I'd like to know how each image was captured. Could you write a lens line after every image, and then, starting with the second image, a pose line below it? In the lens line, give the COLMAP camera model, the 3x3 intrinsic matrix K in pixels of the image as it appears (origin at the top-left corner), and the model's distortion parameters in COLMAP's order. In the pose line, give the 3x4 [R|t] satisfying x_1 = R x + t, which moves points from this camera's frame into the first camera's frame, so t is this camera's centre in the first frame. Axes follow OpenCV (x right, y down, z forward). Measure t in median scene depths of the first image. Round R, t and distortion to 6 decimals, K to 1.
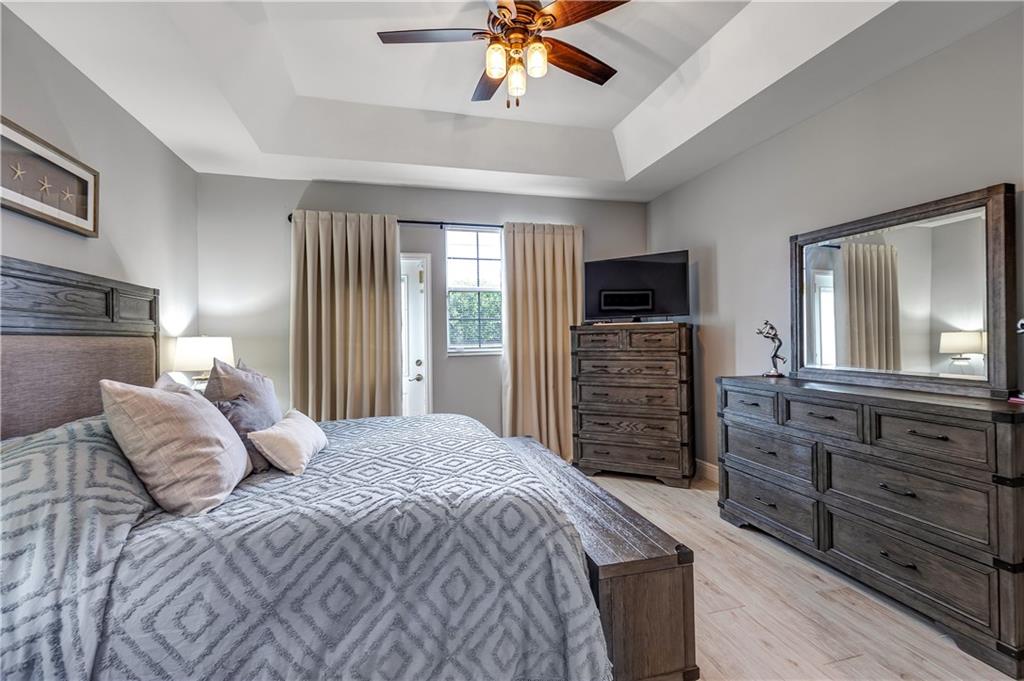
lens RADIAL K [[460.4, 0, 512.2], [0, 460.4, 332.0], [0, 0, 1]] dist [0.000672, -0.000103]
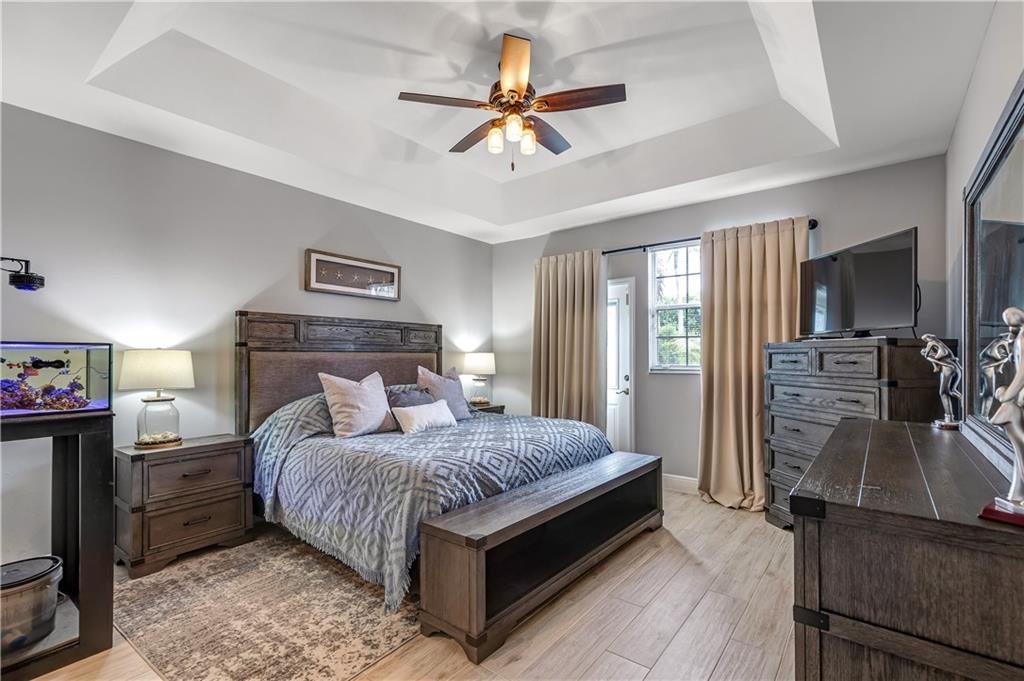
lens RADIAL K [[460.7, 0, 519.9], [0, 460.7, 348.4], [0, 0, 1]] dist [0.002549, -0.000234]
pose [[0.601441, 0.000783, -0.798917, 0.564426], [0.002707, 0.999992, 0.003018, -0.007933], [0.798913, -0.003978, 0.601434, 0.152892]]
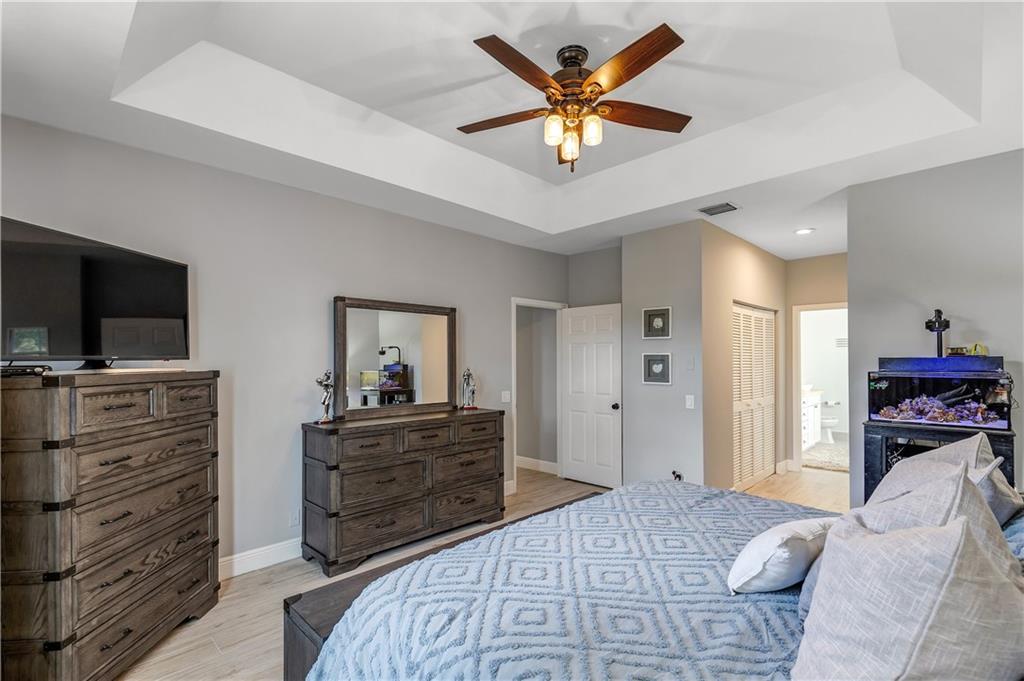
lens RADIAL K [[460.7, 0, 519.9], [0, 460.7, 348.4], [0, 0, 1]] dist [0.002549, -0.000234]
pose [[-0.508504, 0.042228, 0.860023, -0.463774], [0.007000, 0.998966, -0.044911, -0.018316], [-0.861031, -0.016817, -0.508274, 0.916680]]
